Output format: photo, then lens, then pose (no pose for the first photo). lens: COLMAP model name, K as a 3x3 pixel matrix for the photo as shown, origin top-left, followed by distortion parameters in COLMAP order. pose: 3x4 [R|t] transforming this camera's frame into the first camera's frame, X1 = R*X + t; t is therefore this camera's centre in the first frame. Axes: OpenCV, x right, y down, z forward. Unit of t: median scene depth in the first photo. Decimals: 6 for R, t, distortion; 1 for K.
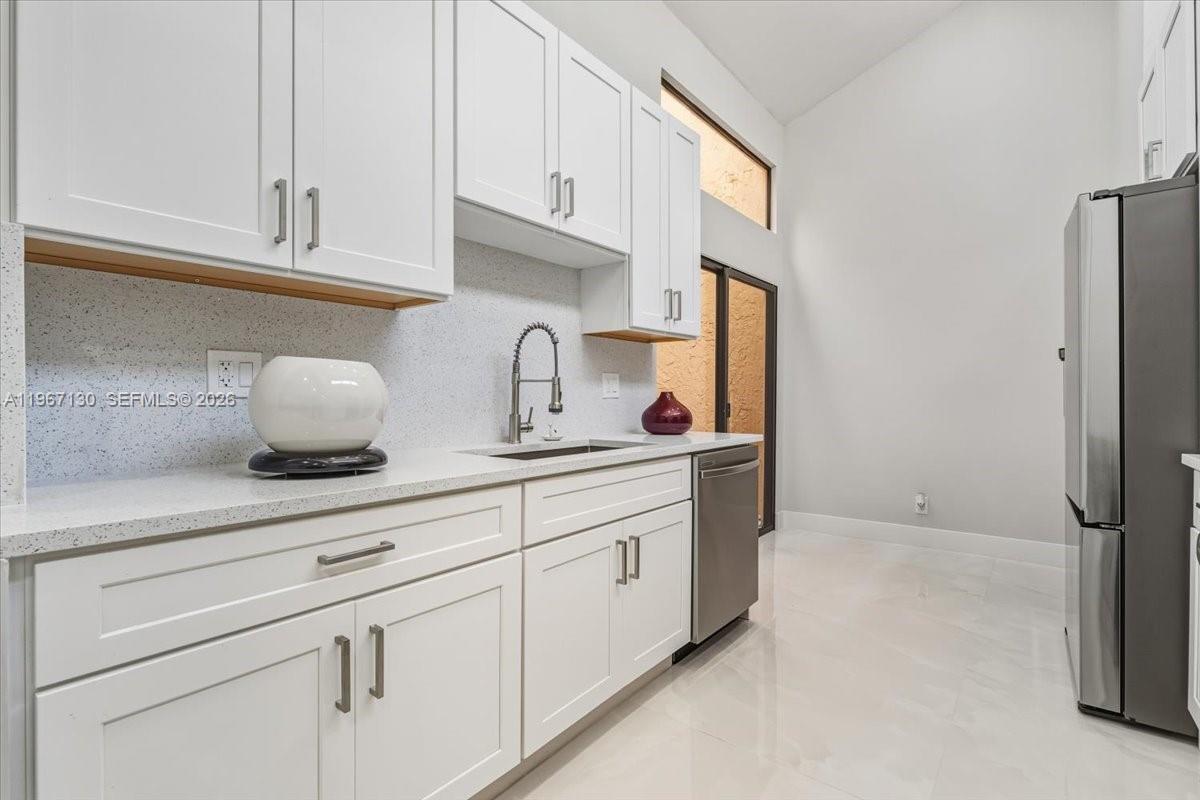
lens RADIAL K [[545.1, 0, 593.0], [0, 545.1, 396.6], [0, 0, 1]] dist [-0.001214, -0.000182]
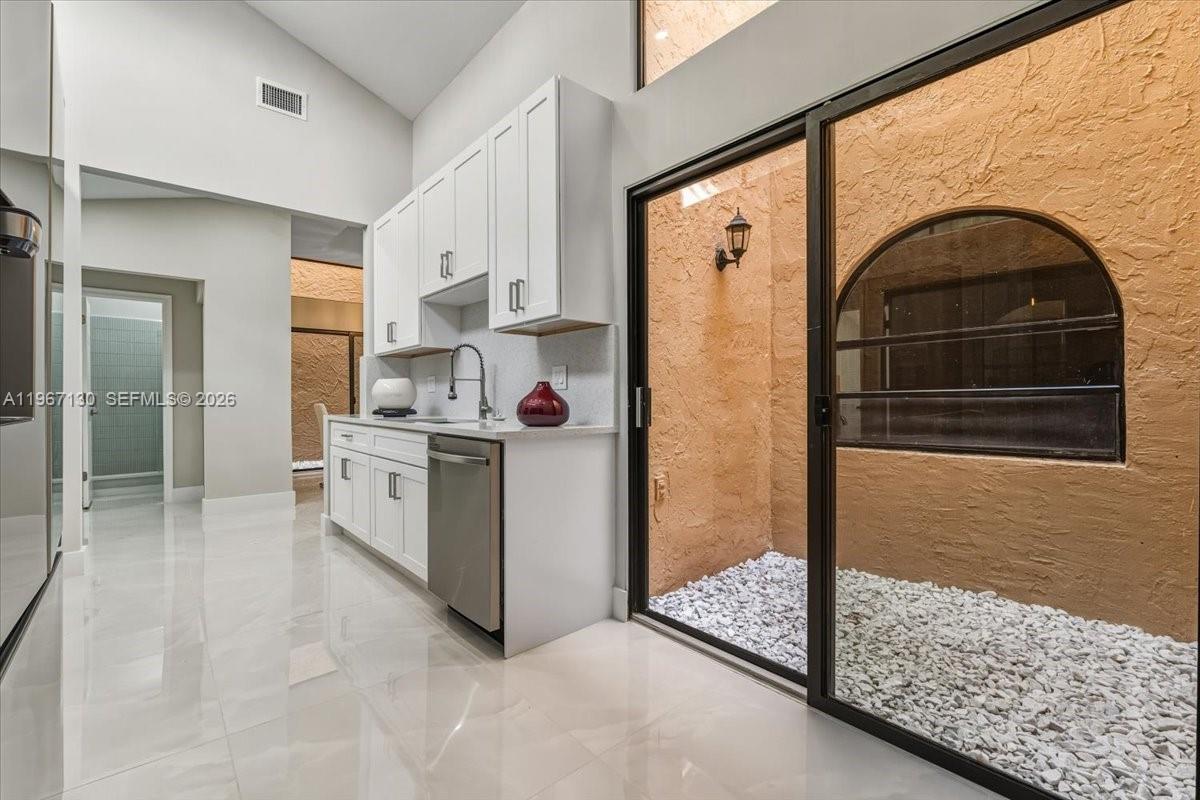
lens RADIAL K [[514.8, 0, 600.7], [0, 514.8, 397.3], [0, 0, 1]] dist [-0.003170, -0.000412]
pose [[-0.145839, -0.004453, -0.989298, 1.334557], [0.006949, 0.999961, -0.005526, 0.033930], [0.989284, -0.007681, -0.145802, 1.609466]]
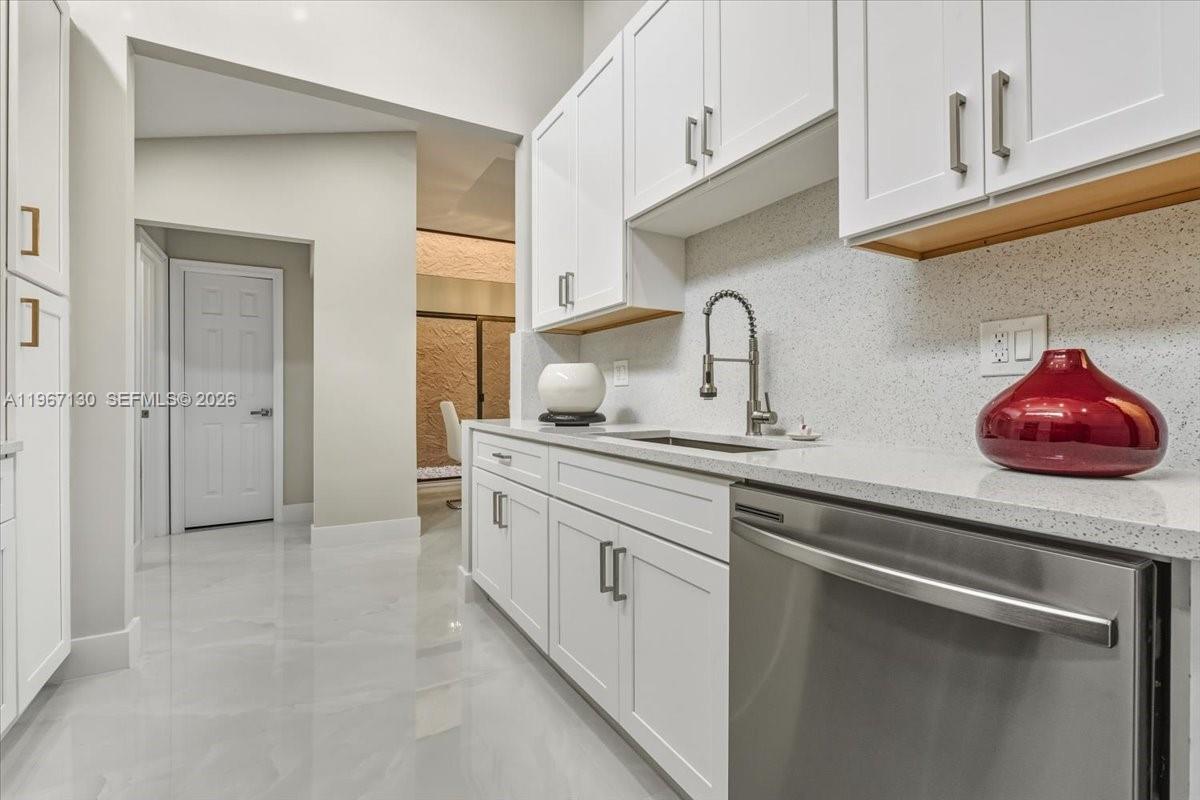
lens RADIAL K [[514.8, 0, 600.7], [0, 514.8, 397.3], [0, 0, 1]] dist [-0.003170, -0.000412]
pose [[-0.327225, -0.002107, -0.944944, 0.706233], [0.000633, 0.999997, -0.002449, 0.029730], [0.944946, -0.001399, -0.327223, 1.070096]]
